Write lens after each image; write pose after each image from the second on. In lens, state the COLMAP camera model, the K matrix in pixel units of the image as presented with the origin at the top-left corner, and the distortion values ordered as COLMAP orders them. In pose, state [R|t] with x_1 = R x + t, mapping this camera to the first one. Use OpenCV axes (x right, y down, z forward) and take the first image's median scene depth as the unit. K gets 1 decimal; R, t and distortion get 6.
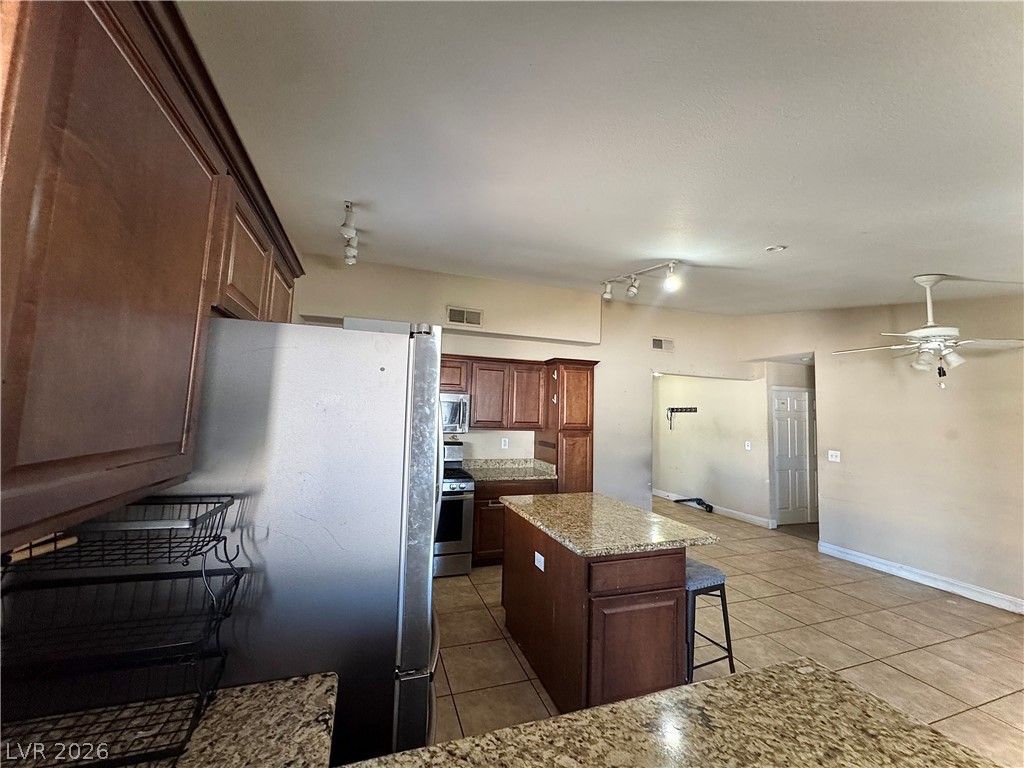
lens RADIAL K [[407.3, 0, 512.0], [0, 407.3, 384.0], [0, 0, 1]] dist [-0.002550, -0.000527]
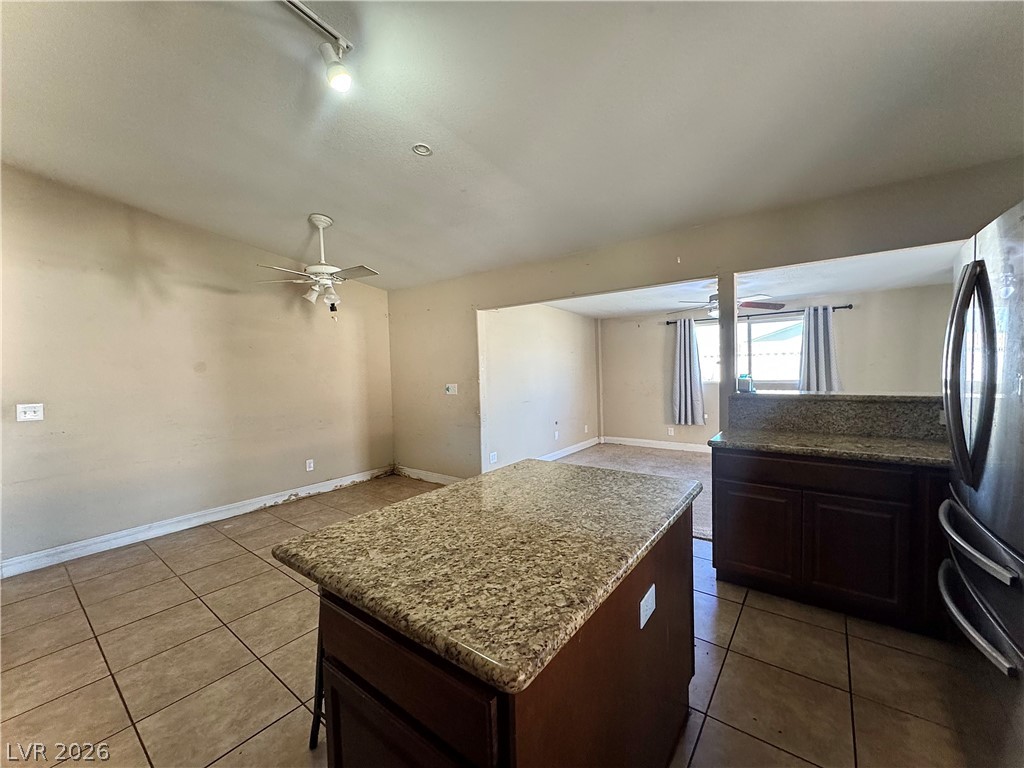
lens RADIAL K [[407.3, 0, 512.0], [0, 407.3, 384.0], [0, 0, 1]] dist [-0.002550, -0.000527]
pose [[-0.553553, -0.049037, 0.831369, -0.140219], [-0.051497, 0.998370, 0.024599, 0.091976], [-0.831220, -0.029196, -0.555176, 0.824323]]
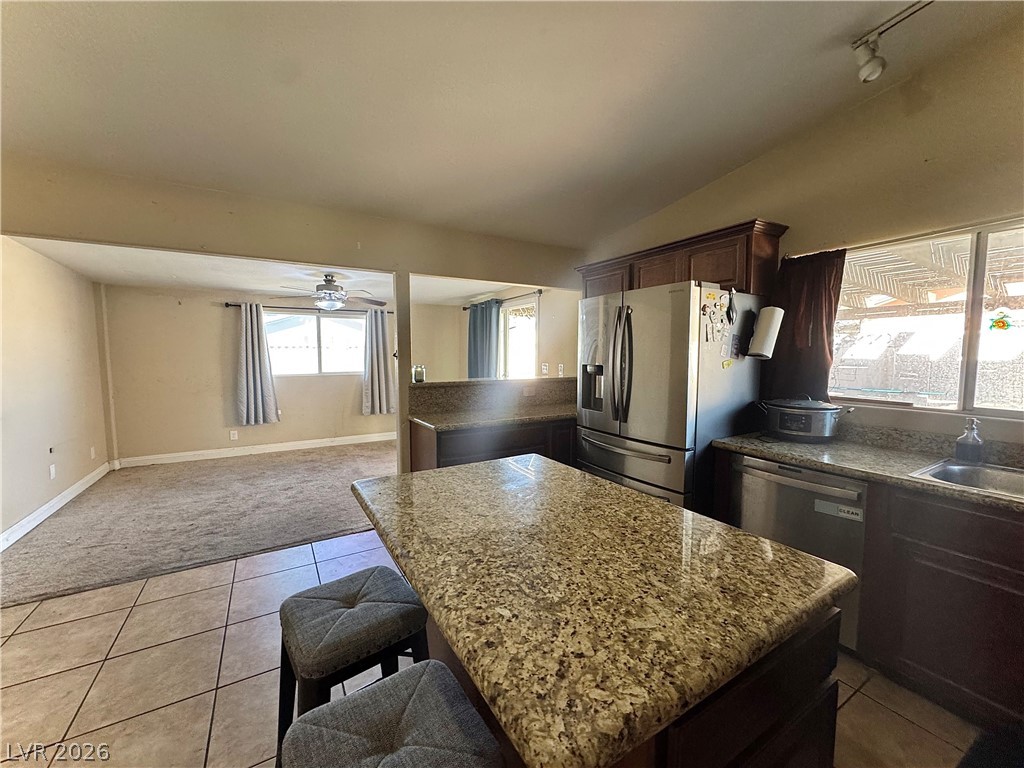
lens RADIAL K [[407.3, 0, 512.0], [0, 407.3, 384.0], [0, 0, 1]] dist [-0.002550, -0.000527]
pose [[-0.978048, -0.015972, -0.207769, 0.204404], [-0.015443, 0.999872, -0.004168, 0.107550], [0.207809, -0.000868, -0.978169, 0.909976]]
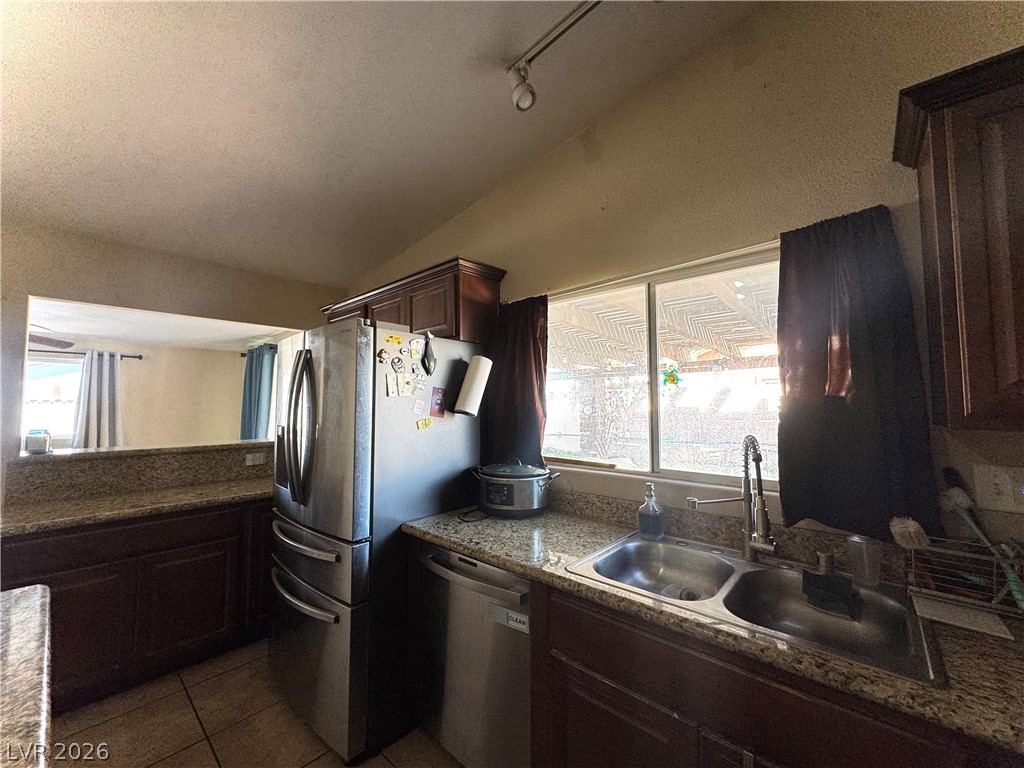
lens RADIAL K [[407.3, 0, 512.0], [0, 407.3, 384.0], [0, 0, 1]] dist [-0.002550, -0.000527]
pose [[-0.872552, -0.053581, -0.485574, -0.058307], [0.013822, 0.990861, -0.134174, 0.091826], [0.488326, -0.123786, -0.863837, 0.867994]]
